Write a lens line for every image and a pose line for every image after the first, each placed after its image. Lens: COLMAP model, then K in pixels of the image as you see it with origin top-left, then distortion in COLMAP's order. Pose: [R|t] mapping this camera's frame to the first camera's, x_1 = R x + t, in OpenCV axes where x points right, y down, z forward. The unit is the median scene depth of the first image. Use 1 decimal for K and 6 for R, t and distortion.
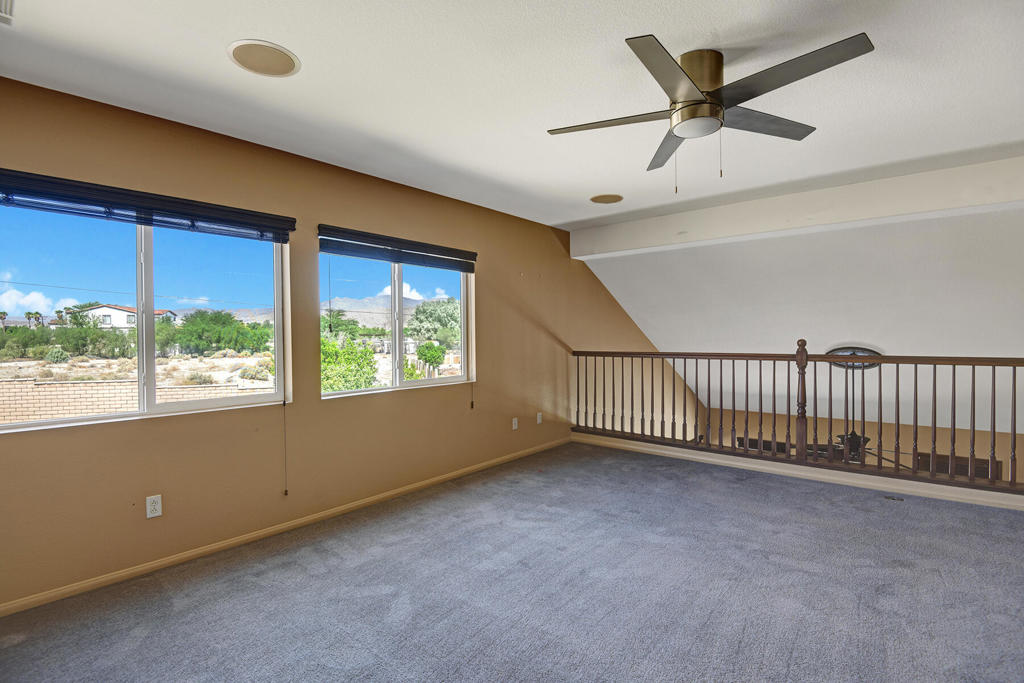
lens RADIAL K [[485.1, 0, 518.0], [0, 485.1, 339.2], [0, 0, 1]] dist [-0.001189, -0.005962]
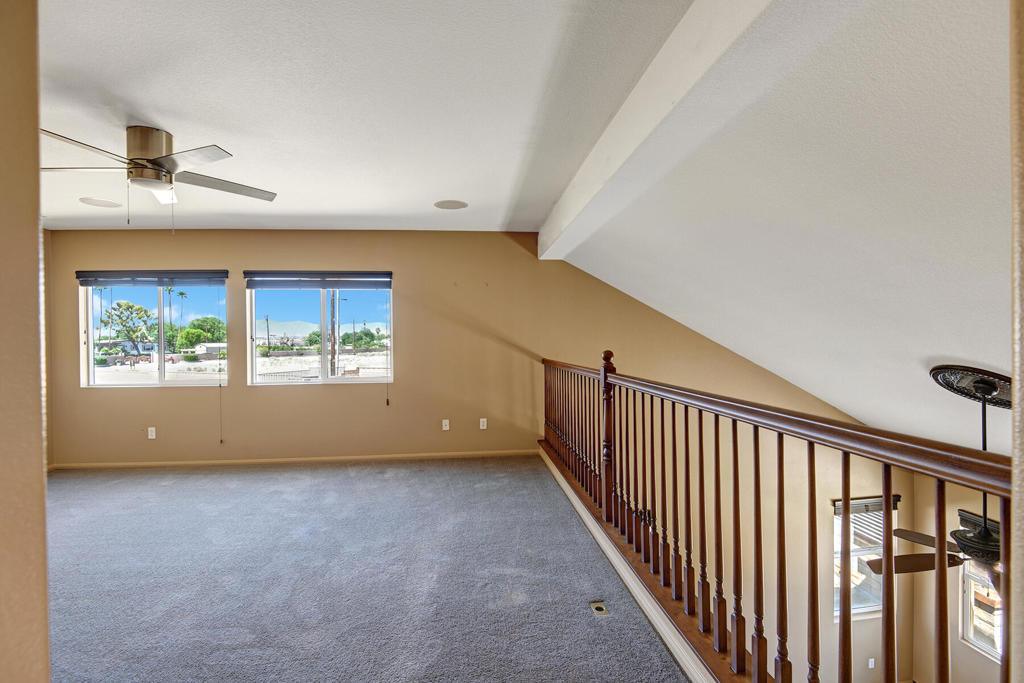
lens RADIAL K [[485.1, 0, 517.0], [0, 485.1, 341.7], [0, 0, 1]] dist [-0.001189, -0.005962]
pose [[0.700673, -0.005967, -0.713458, 1.113326], [0.000070, 0.999966, -0.008295, -0.000024], [0.713483, 0.005762, 0.700649, 0.471886]]
